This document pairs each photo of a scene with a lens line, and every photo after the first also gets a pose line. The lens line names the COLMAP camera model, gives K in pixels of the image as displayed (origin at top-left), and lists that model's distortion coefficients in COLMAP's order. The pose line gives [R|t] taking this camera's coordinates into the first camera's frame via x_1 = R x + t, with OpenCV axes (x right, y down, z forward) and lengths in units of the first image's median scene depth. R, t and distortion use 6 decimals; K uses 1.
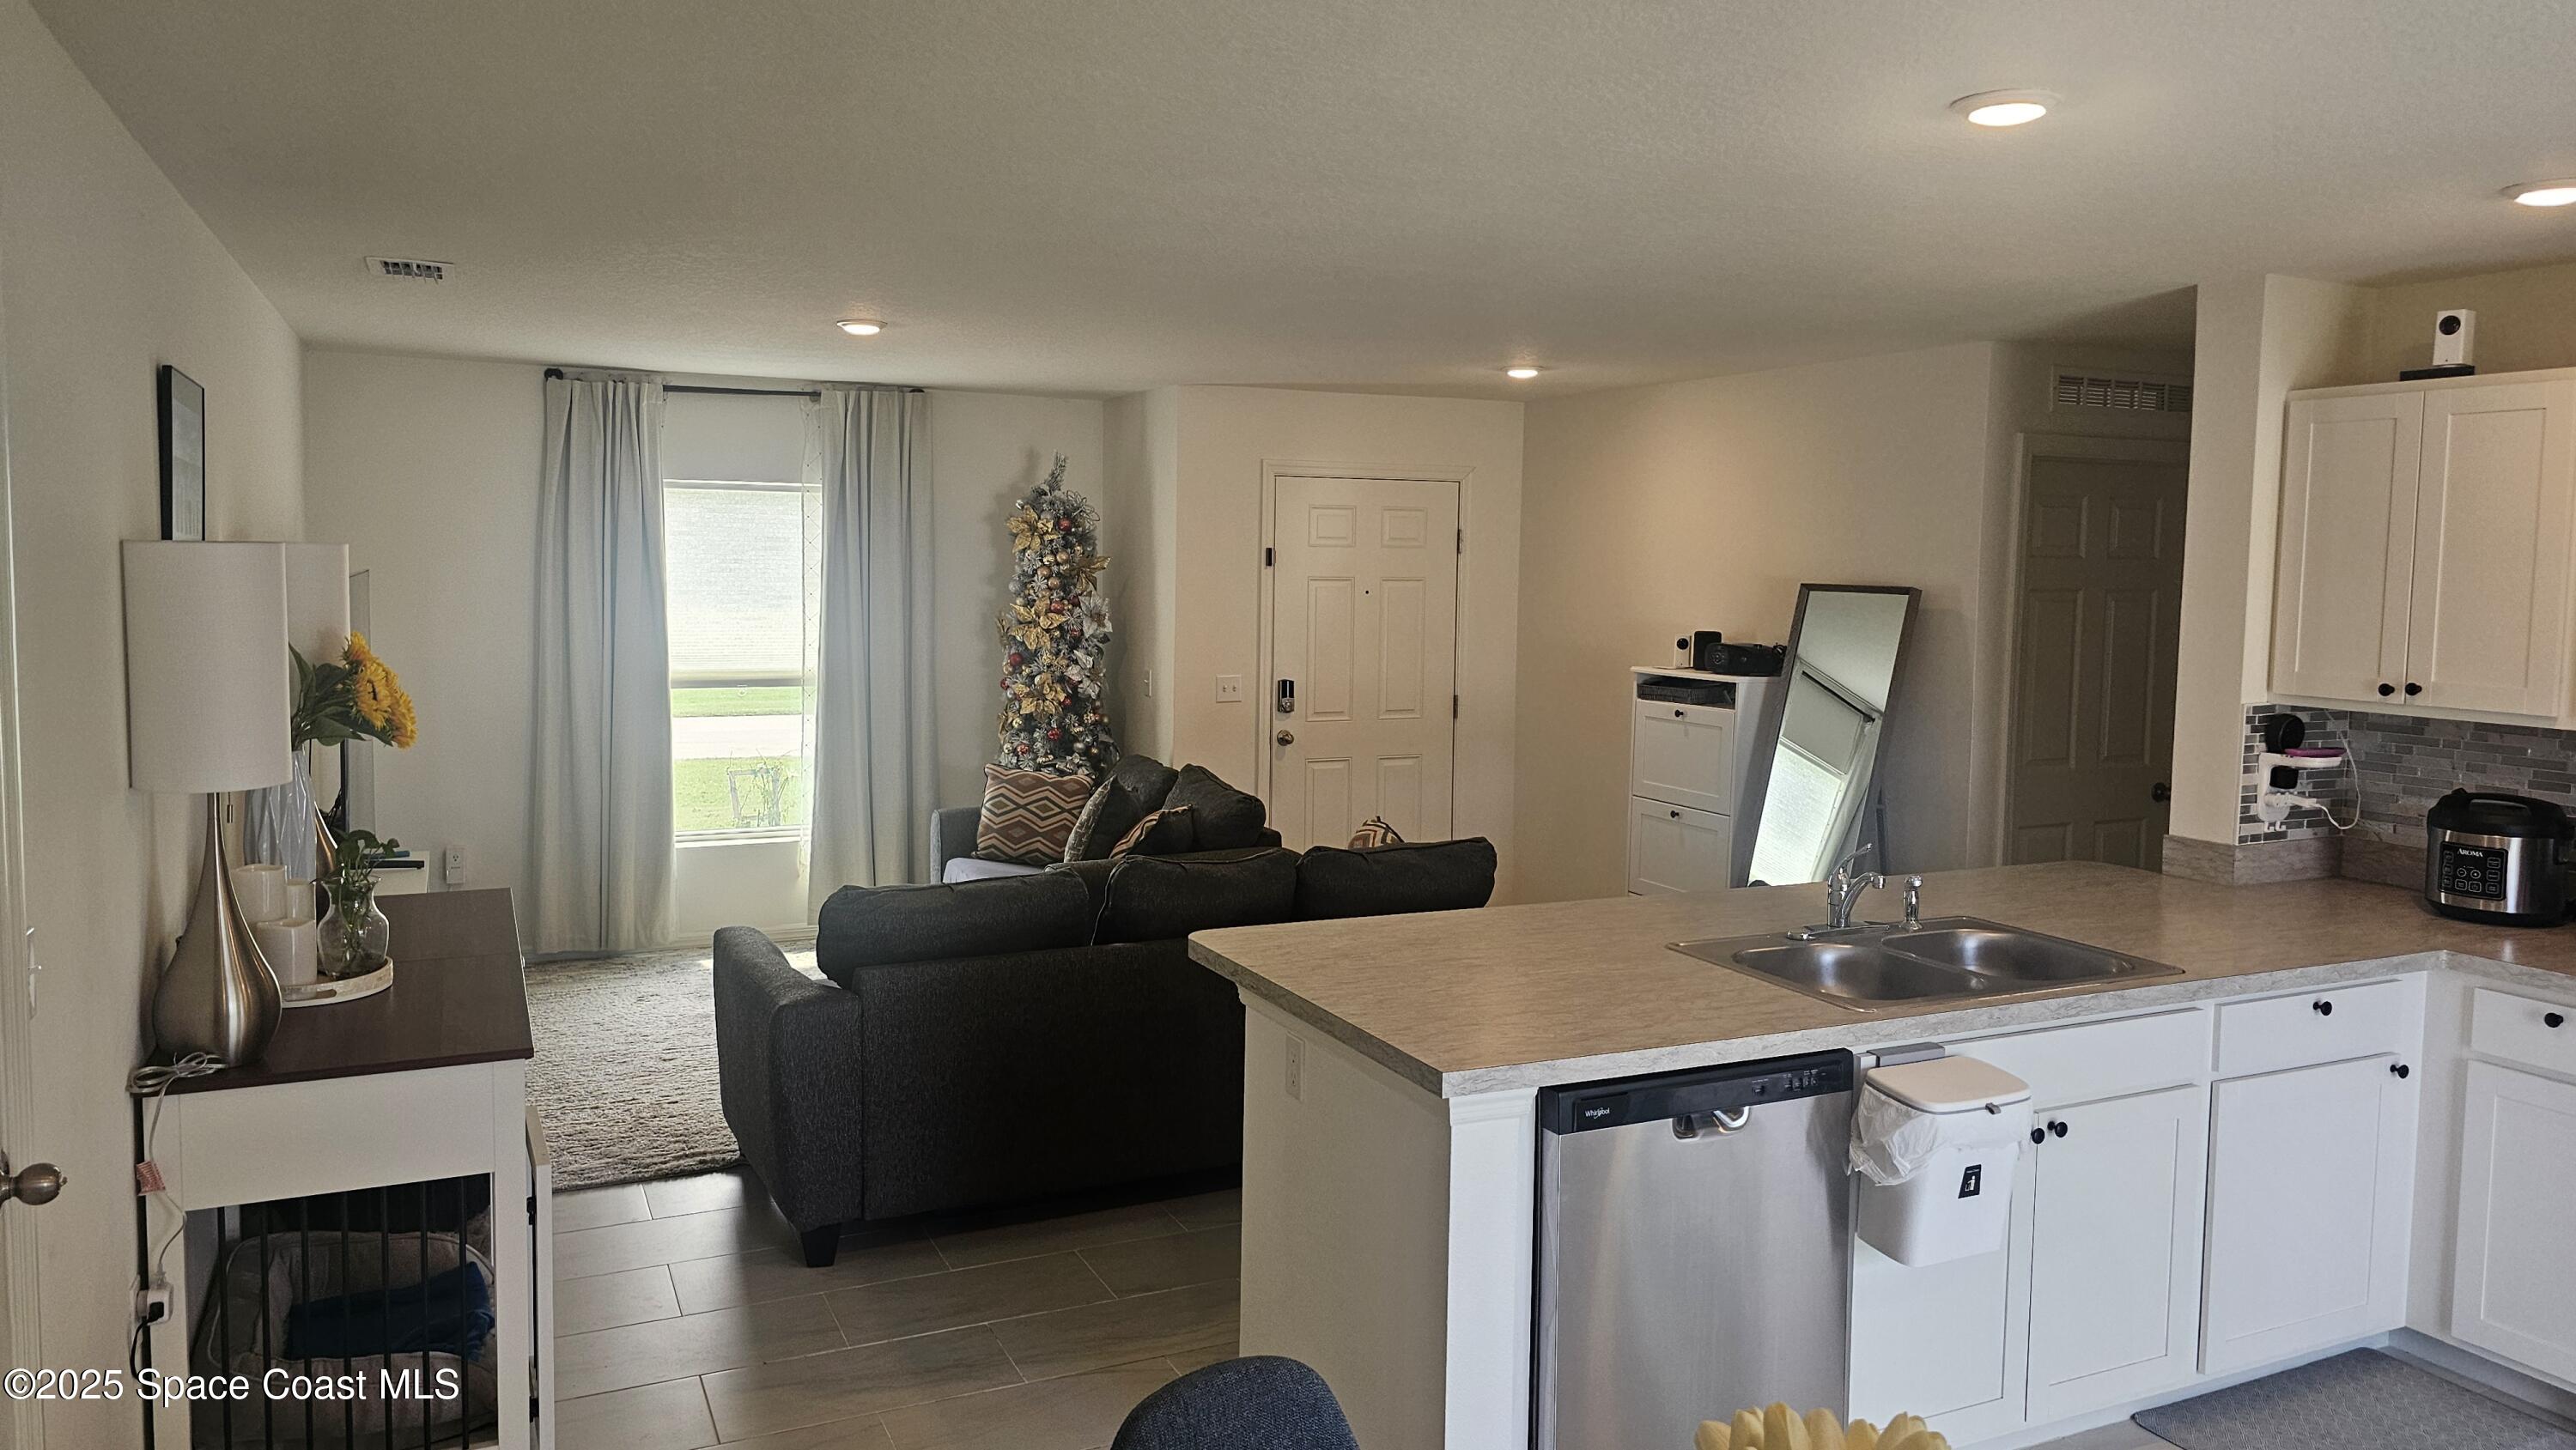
lens RADIAL K [[1744.1, 0, 1280.3], [0, 1744.1, 715.0], [0, 0, 1]] dist [0.087252, -0.121642]
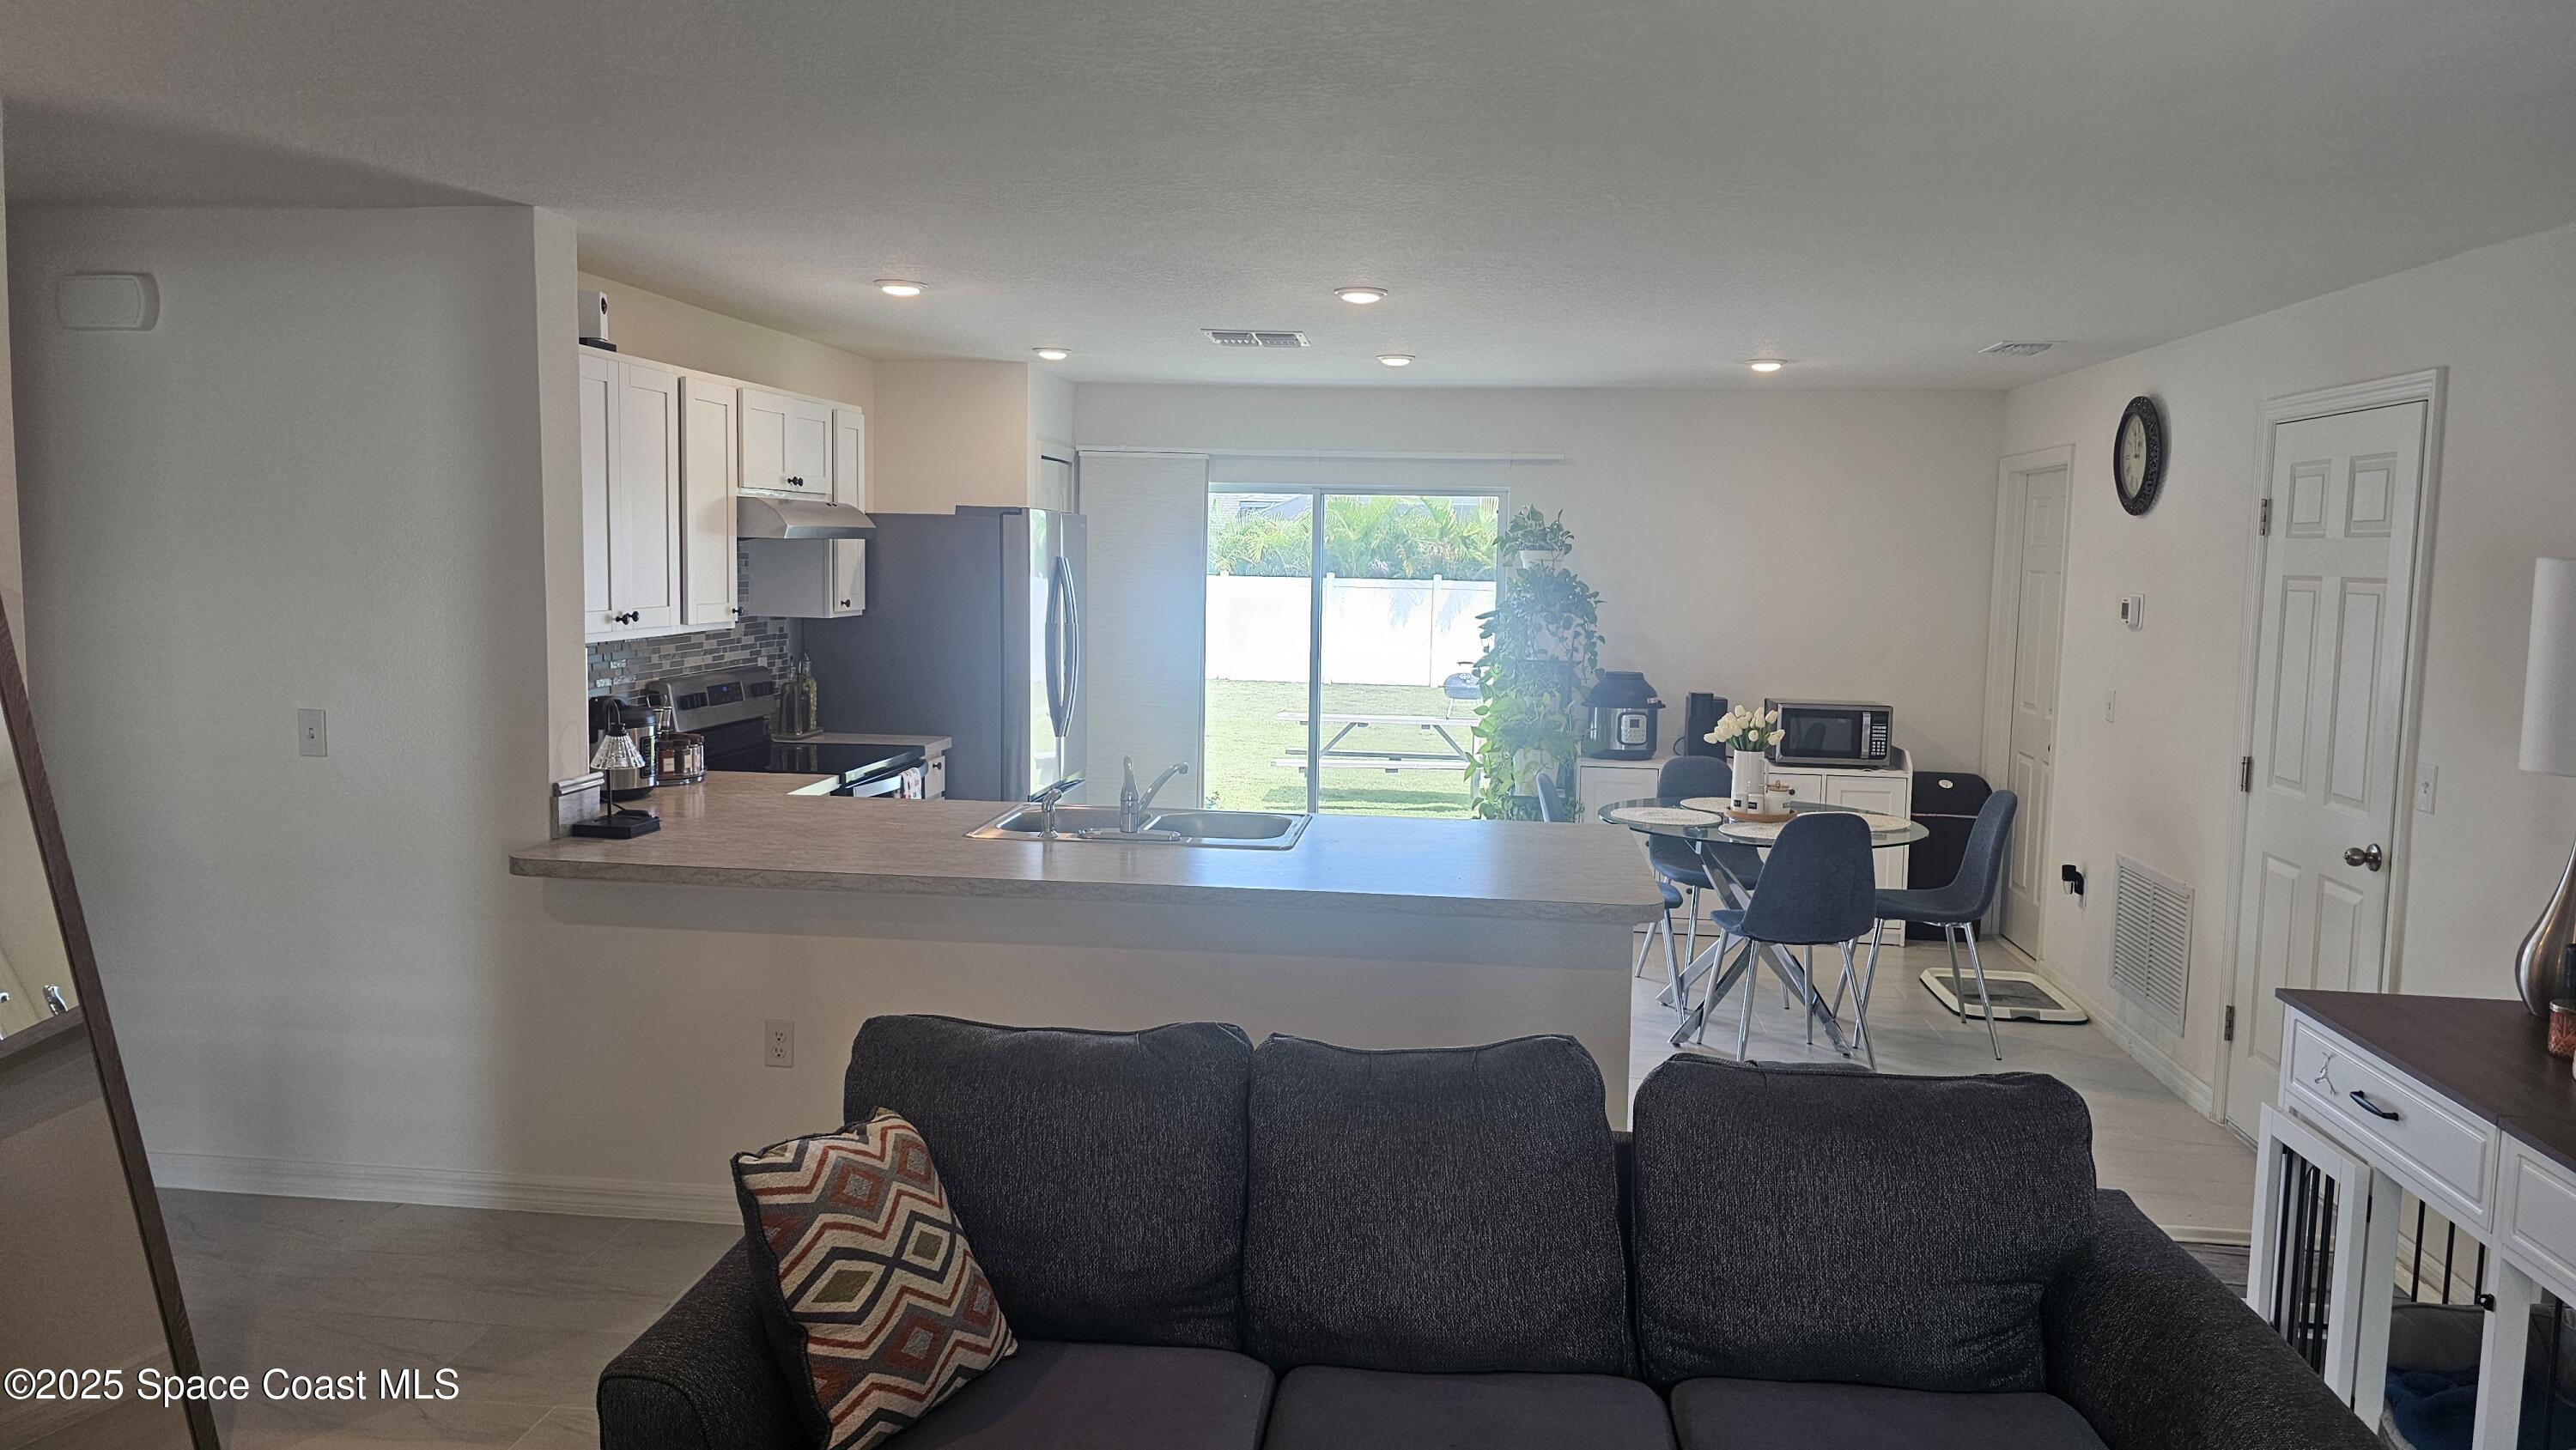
lens RADIAL K [[1744.1, 0, 1280.3], [0, 1744.1, 715.0], [0, 0, 1]] dist [0.087252, -0.121642]
pose [[-0.840744, -0.083010, 0.535032, -0.210234], [0.016015, 0.983932, 0.177823, -0.087412], [-0.541196, 0.158072, -0.825905, 1.005368]]
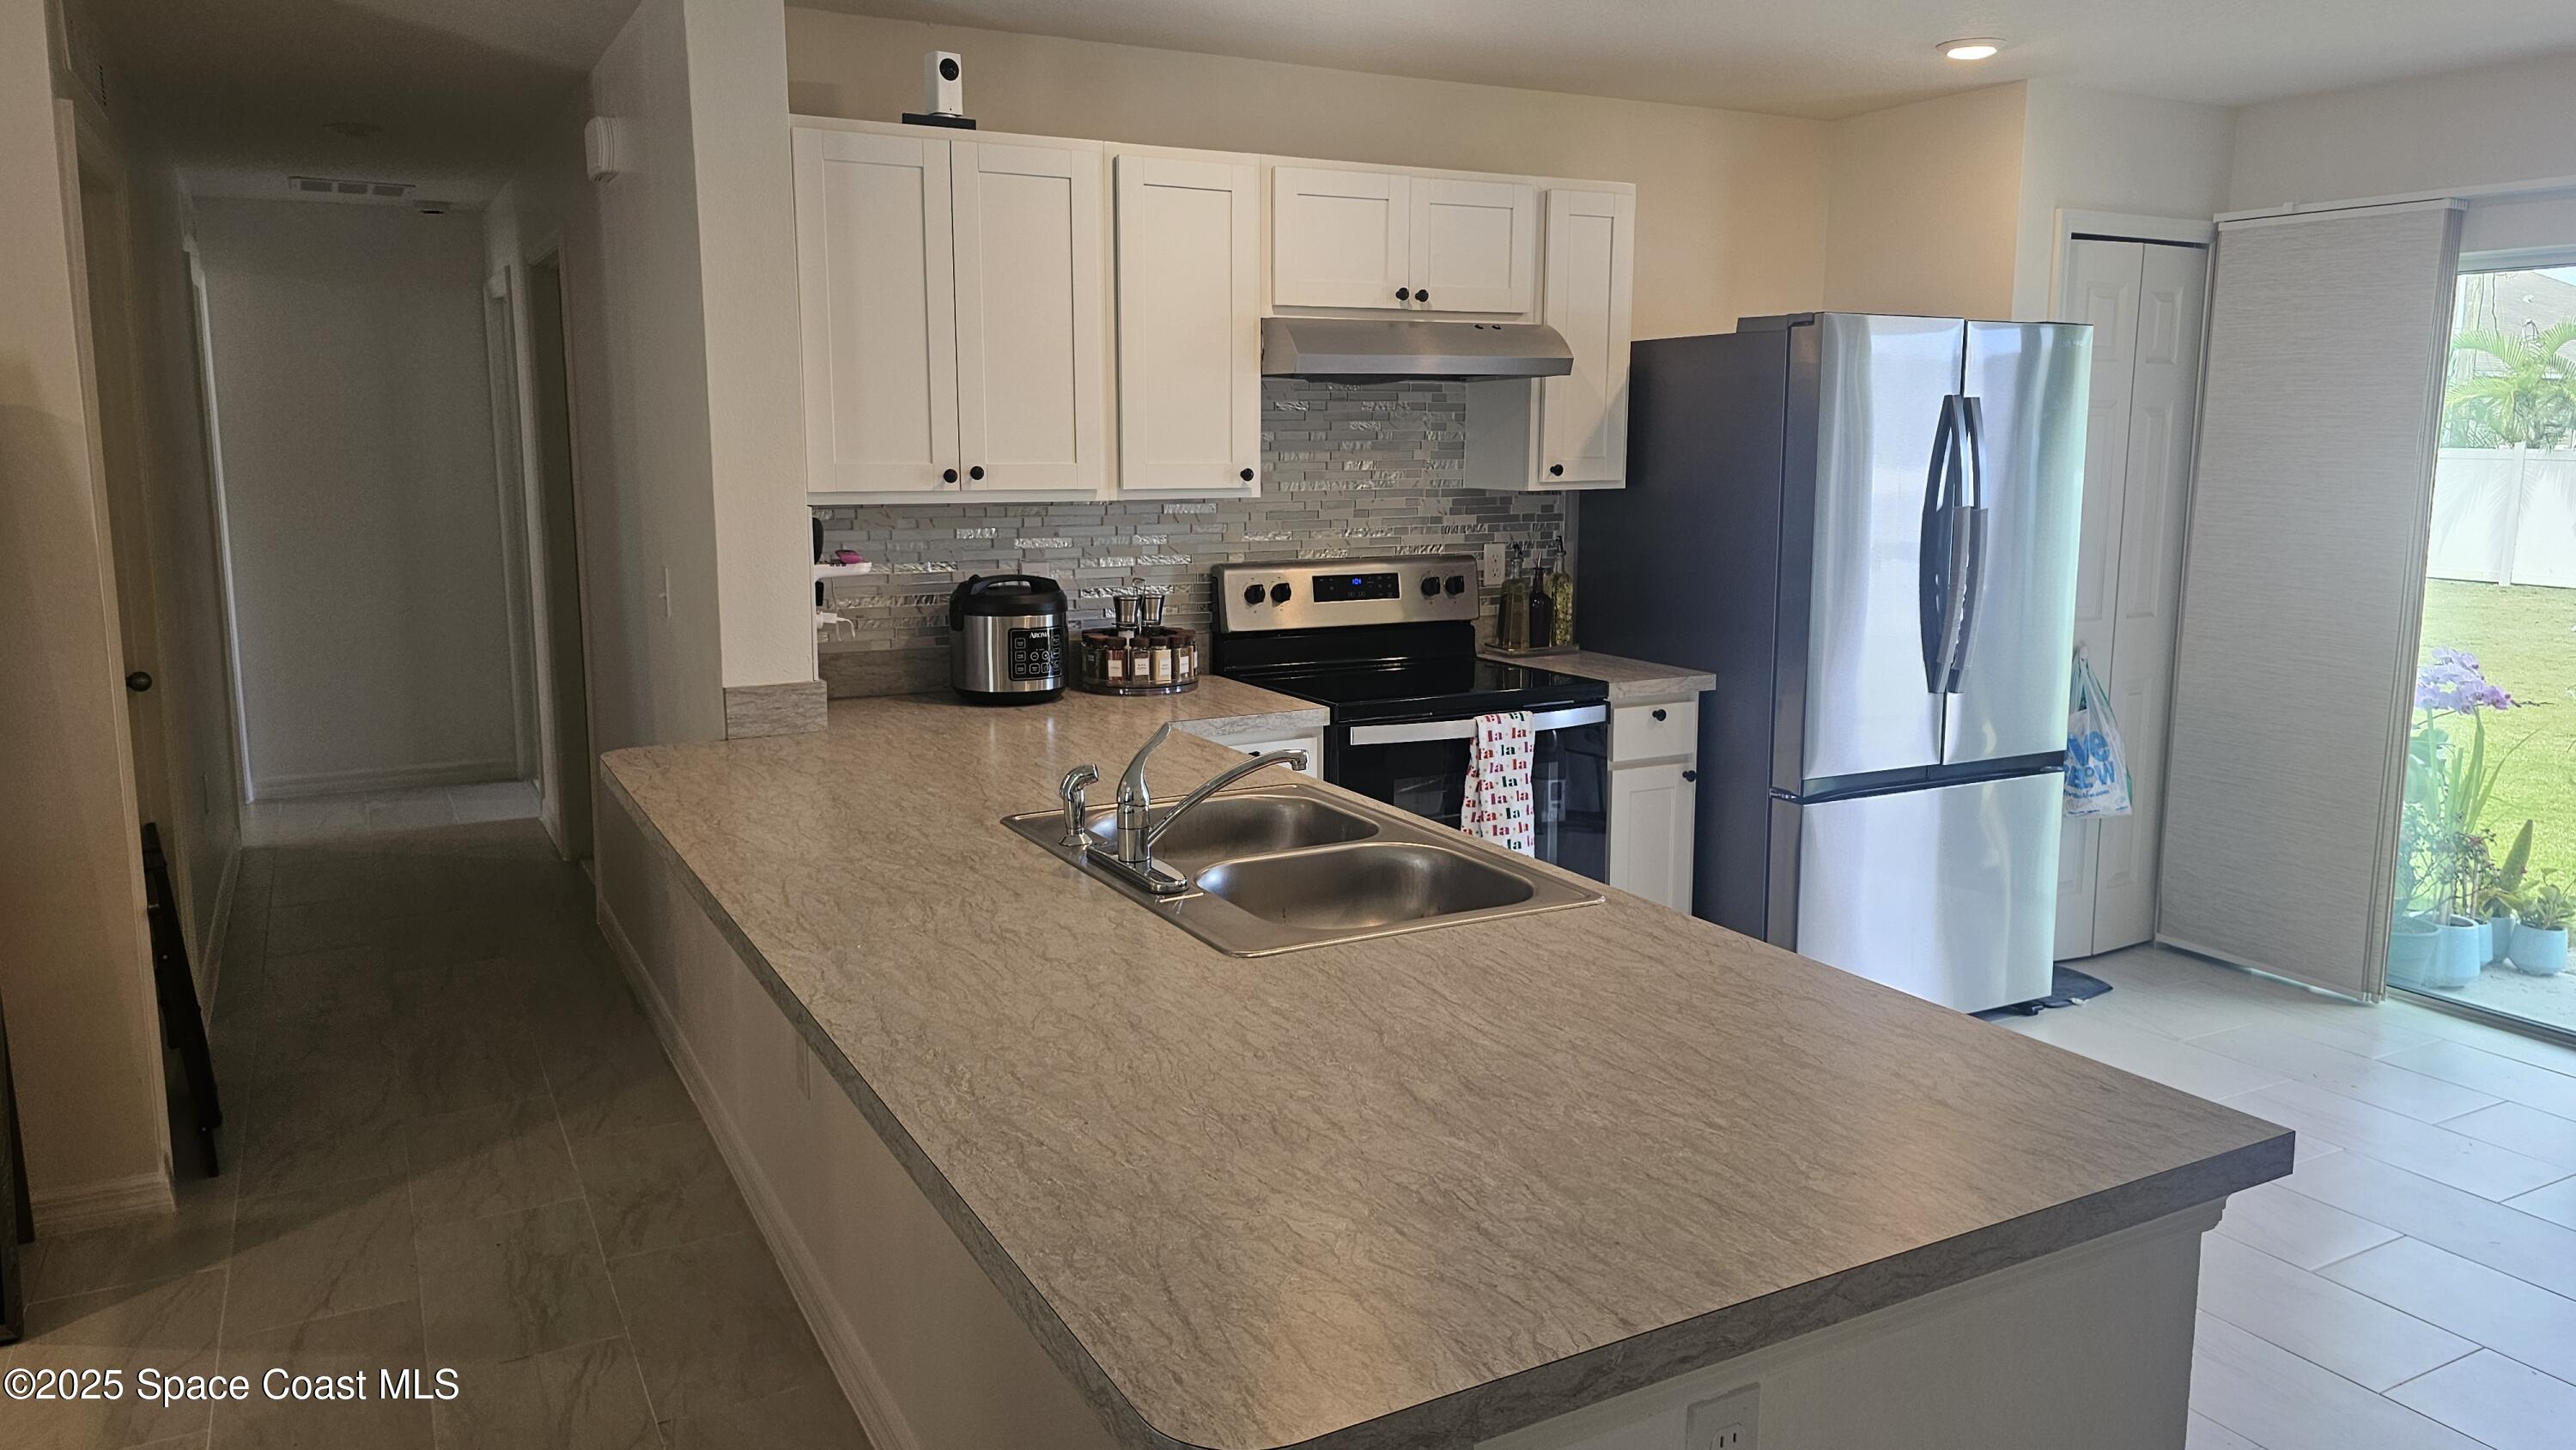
lens RADIAL K [[1743.6, 0, 1279.7], [0, 1743.6, 694.0], [0, 0, 1]] dist [0.080672, -0.115617]
pose [[-0.050198, -0.168844, 0.984364, -0.168258], [0.087213, 0.981100, 0.172731, -0.026056], [-0.994924, 0.094520, -0.034524, 0.506158]]
